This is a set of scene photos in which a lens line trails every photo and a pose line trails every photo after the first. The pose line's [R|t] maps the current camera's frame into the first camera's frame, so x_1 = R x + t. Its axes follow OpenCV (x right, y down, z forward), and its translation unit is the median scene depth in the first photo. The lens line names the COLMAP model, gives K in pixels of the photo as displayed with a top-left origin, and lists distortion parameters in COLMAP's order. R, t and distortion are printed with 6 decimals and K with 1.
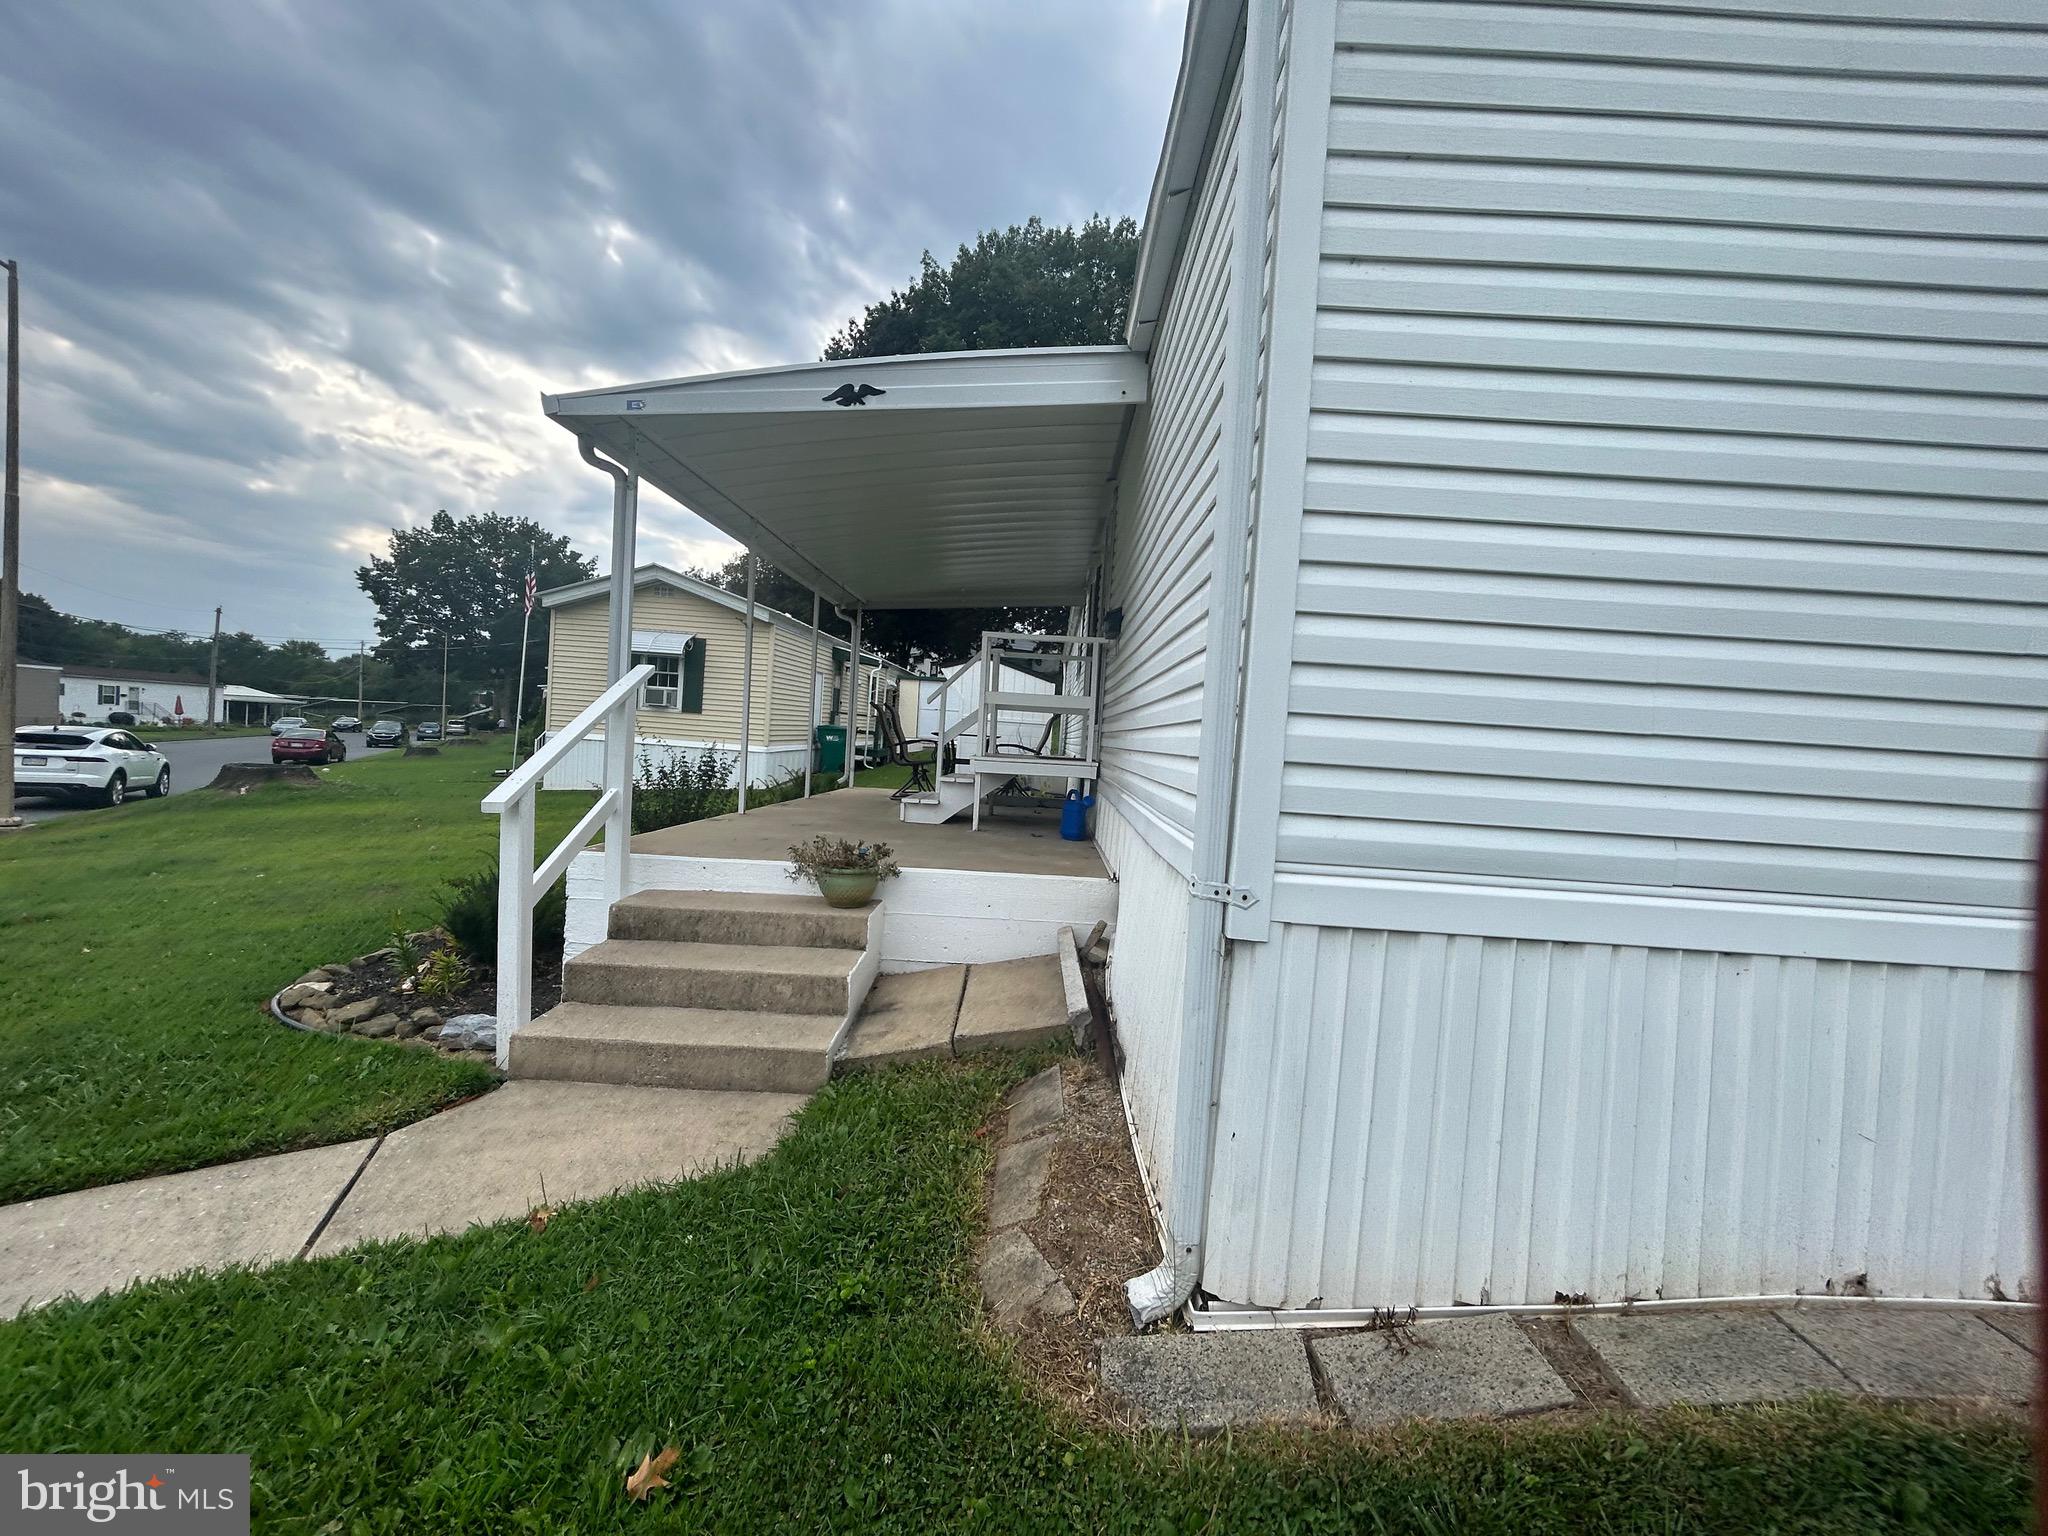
lens RADIAL K [[832.6, 0, 1026.6], [0, 832.6, 767.0], [0, 0, 1]] dist [-0.001638, 0.000613]
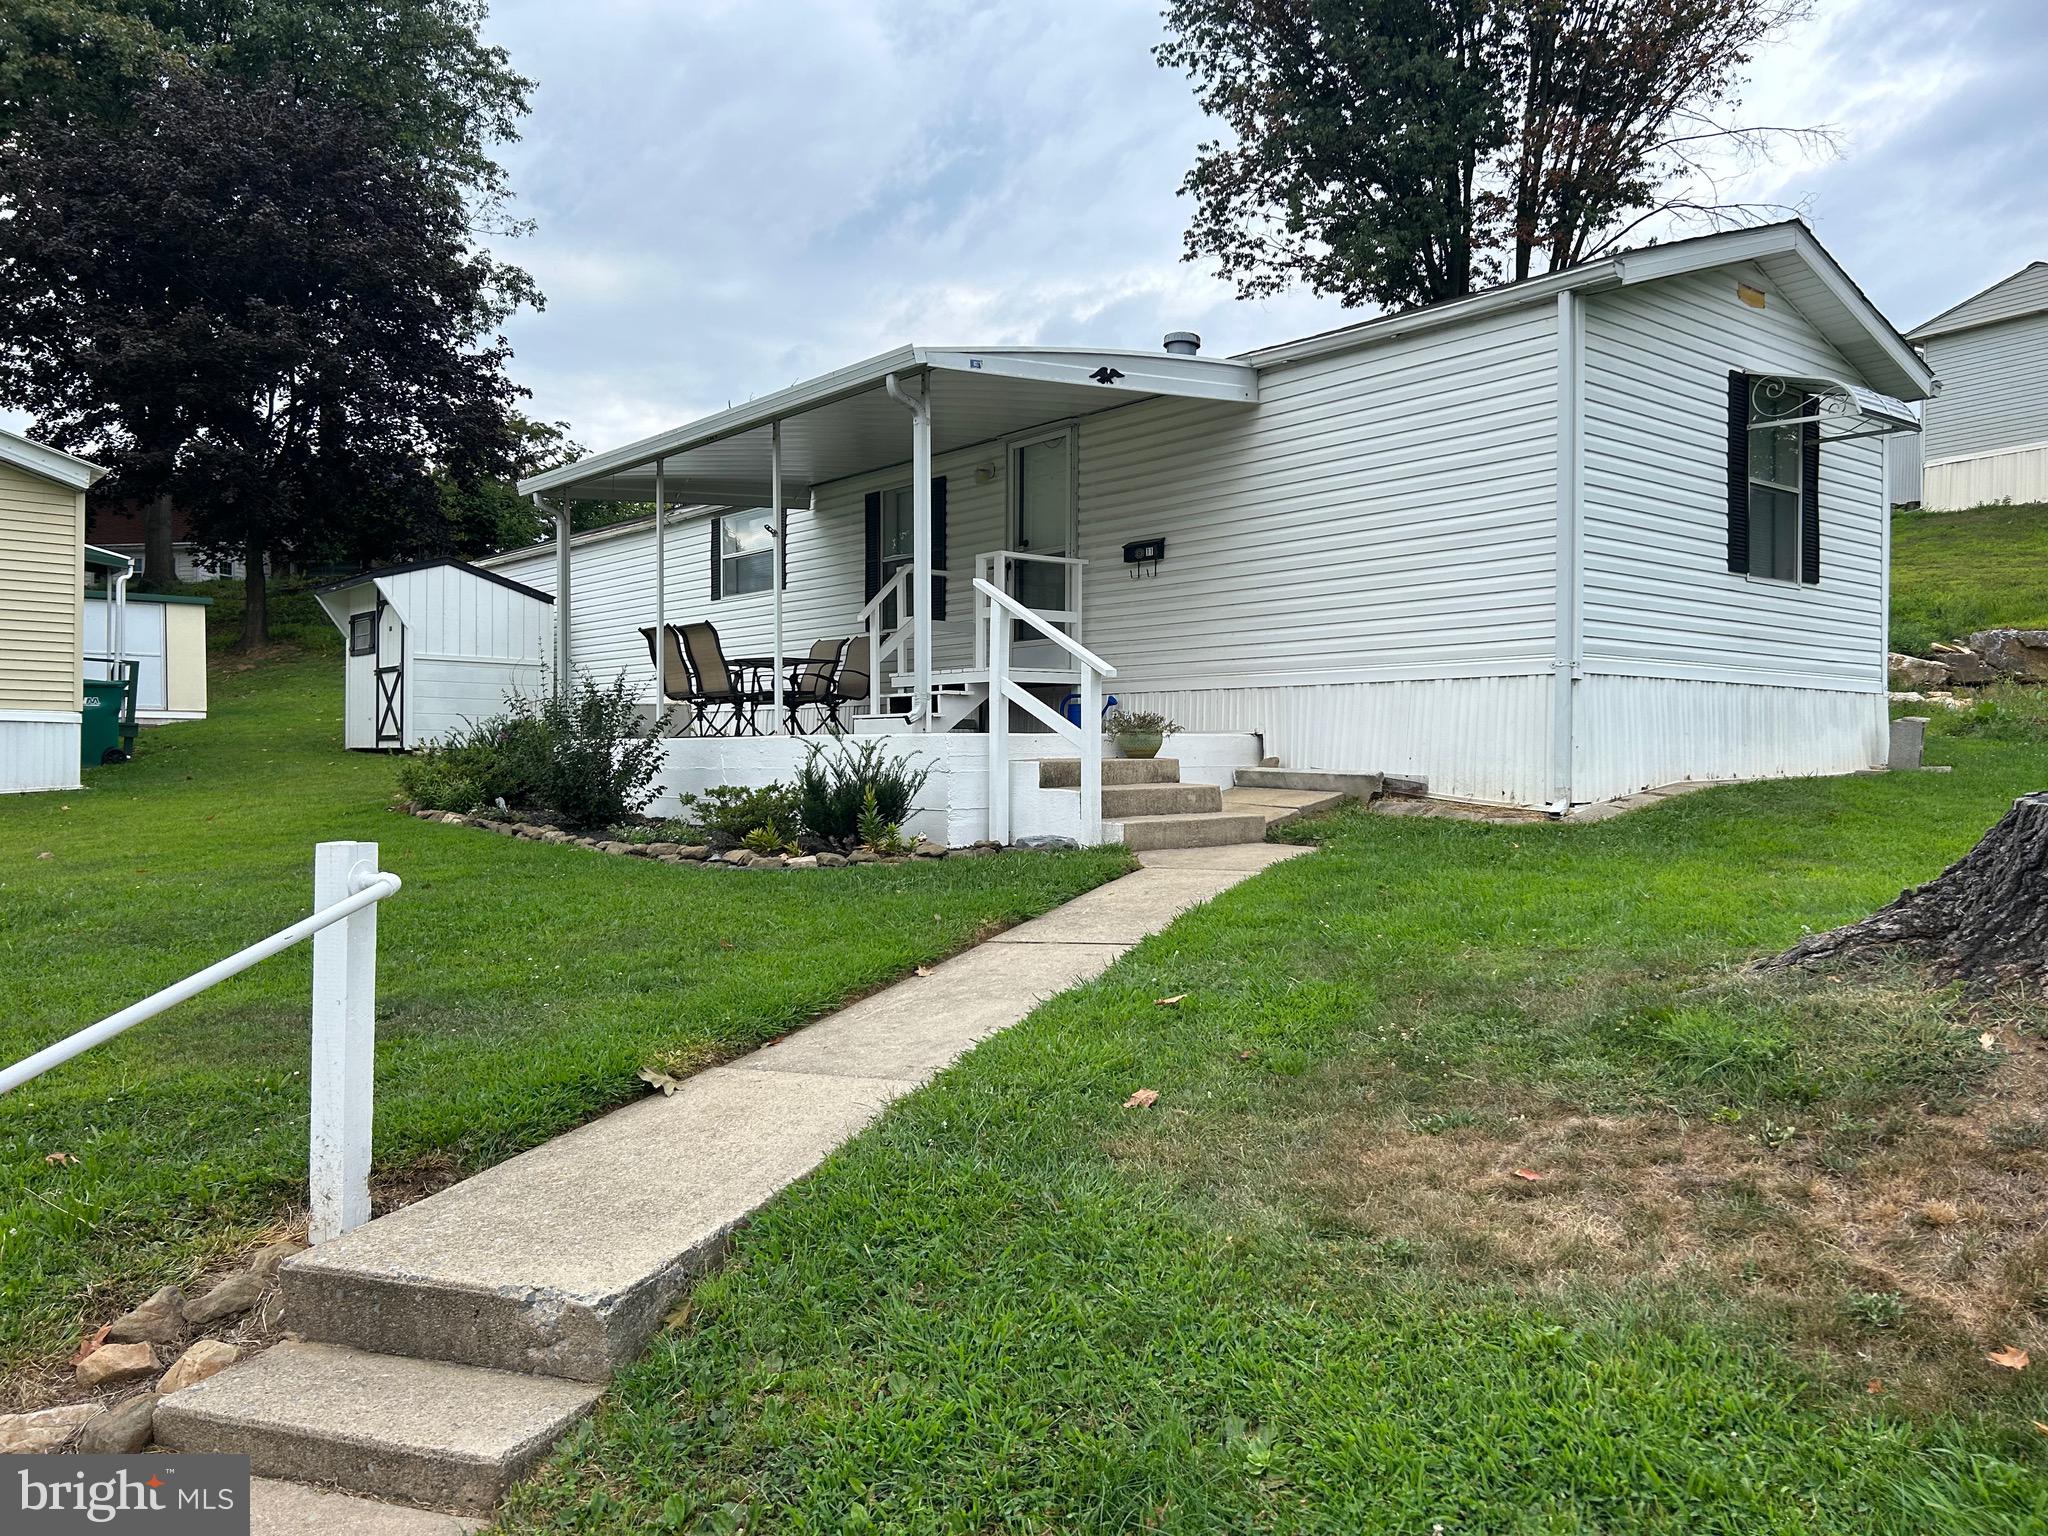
lens RADIAL K [[1533.1, 0, 1037.0], [0, 1533.1, 765.8], [0, 0, 1]] dist [0.077281, -0.092506]
pose [[0.753089, -0.061556, 0.655032, -2.300054], [0.063827, 0.997753, 0.020381, 0.134696], [-0.654815, 0.026460, 0.755326, -0.900531]]
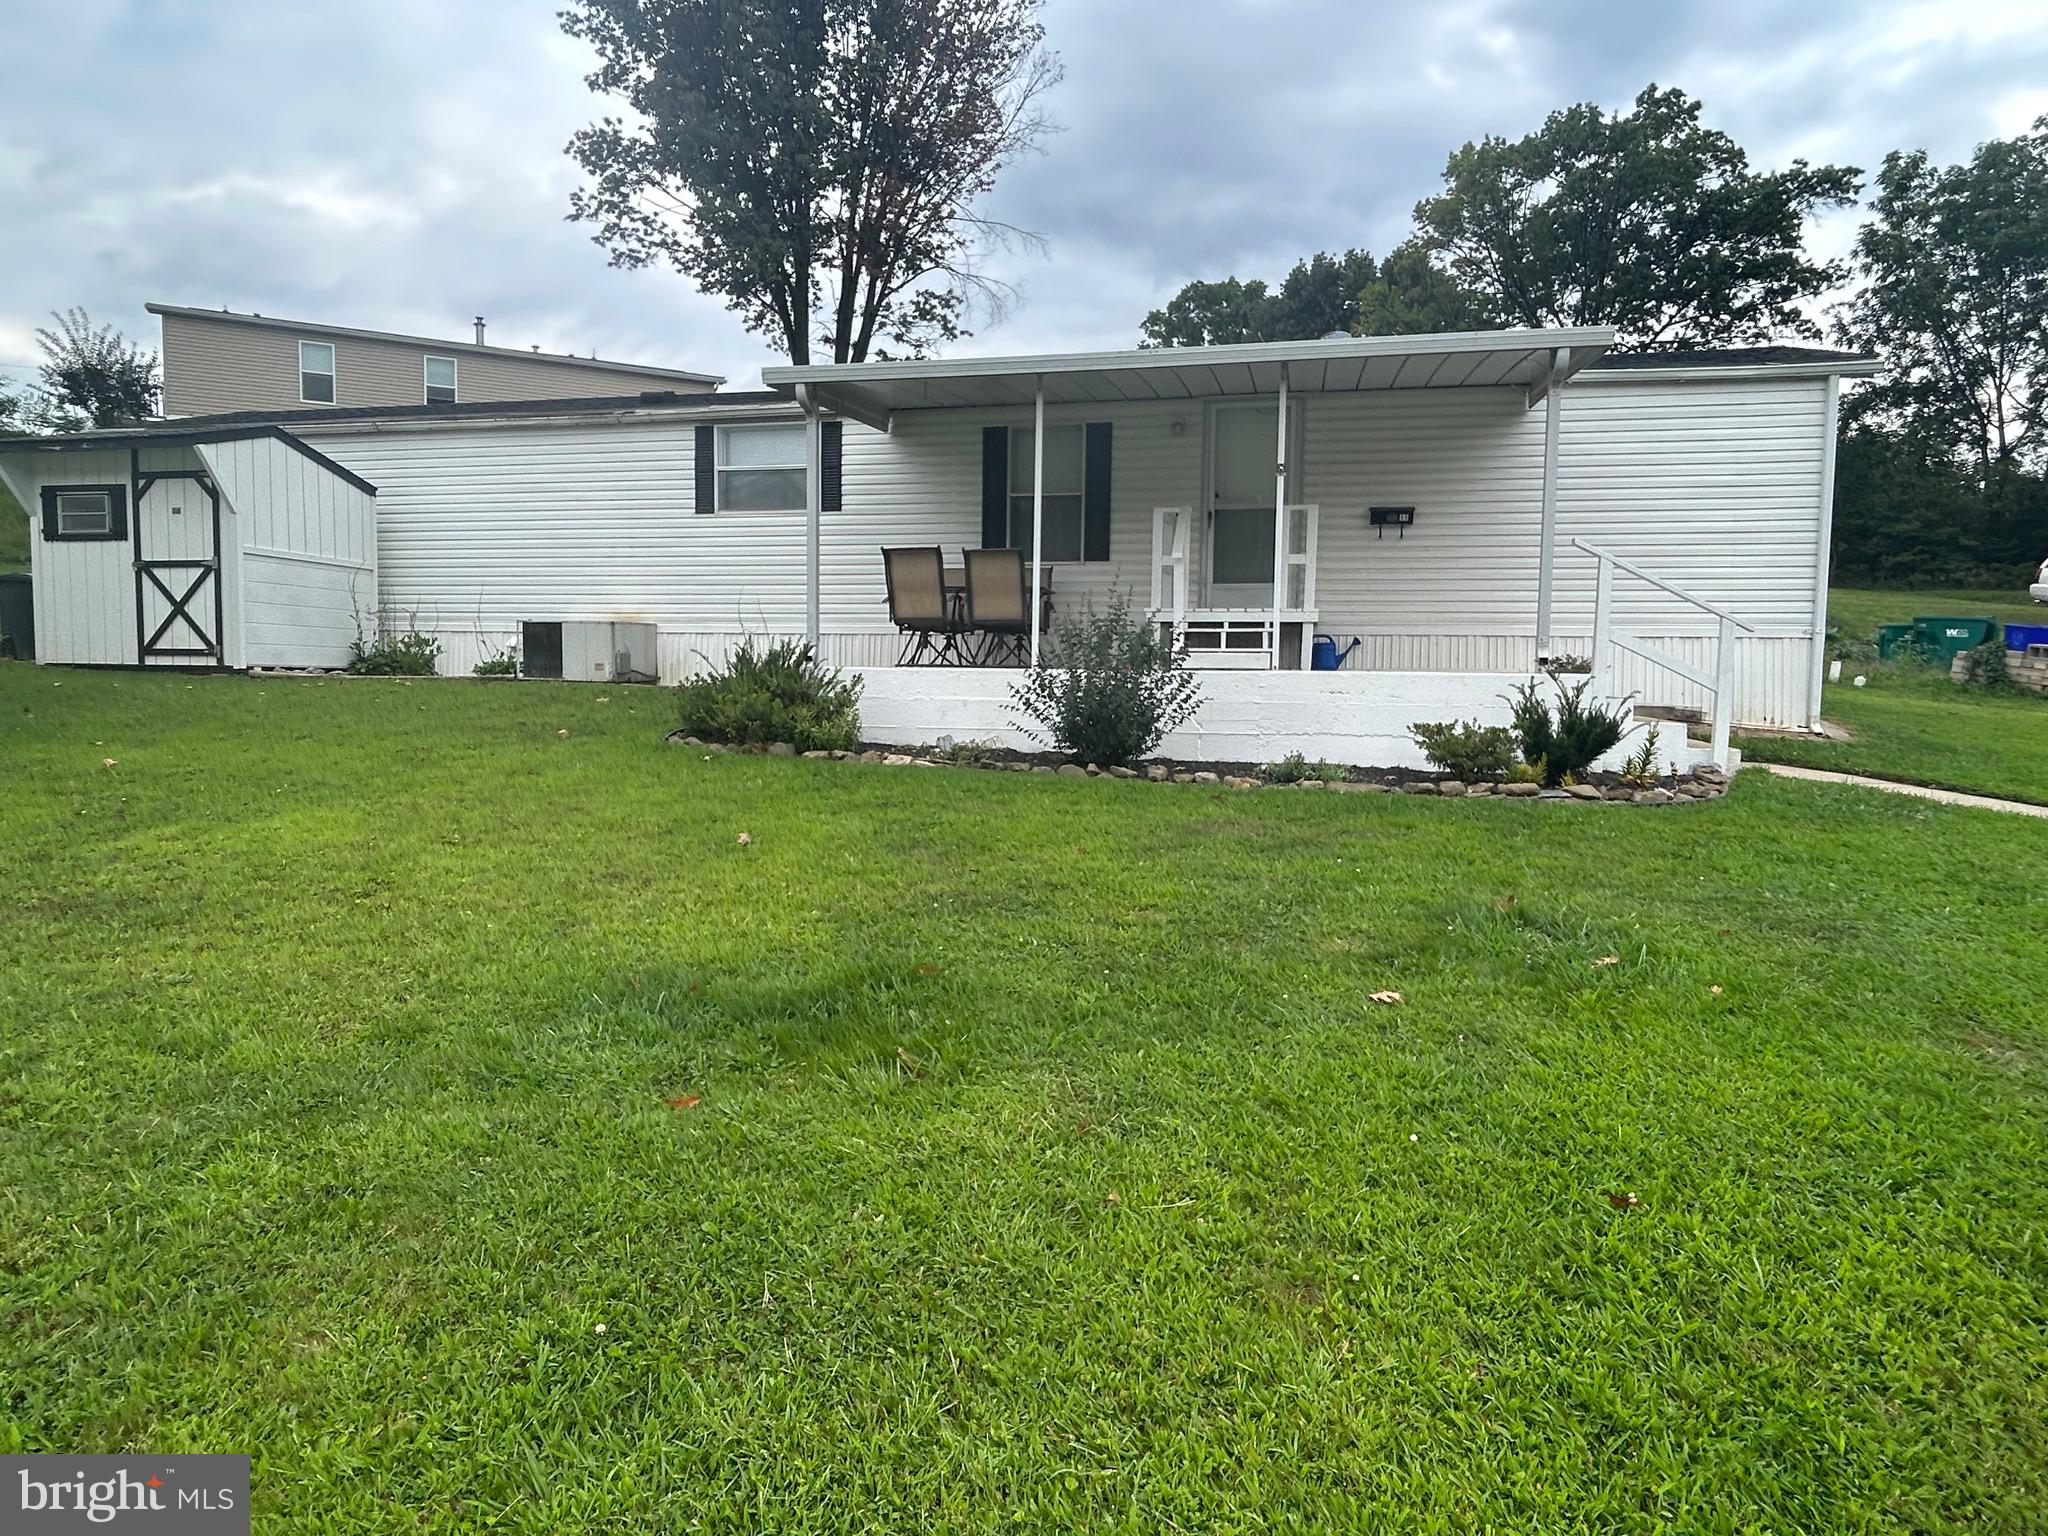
lens RADIAL K [[1199.1, 0, 1026.1], [0, 1199.1, 766.2], [0, 0, 1]] dist [-0.002047, 0.001402]
pose [[0.197260, -0.130886, 0.971575, -3.239507], [0.032024, 0.991379, 0.127052, -0.035479], [-0.979828, 0.006051, 0.199751, 1.846818]]
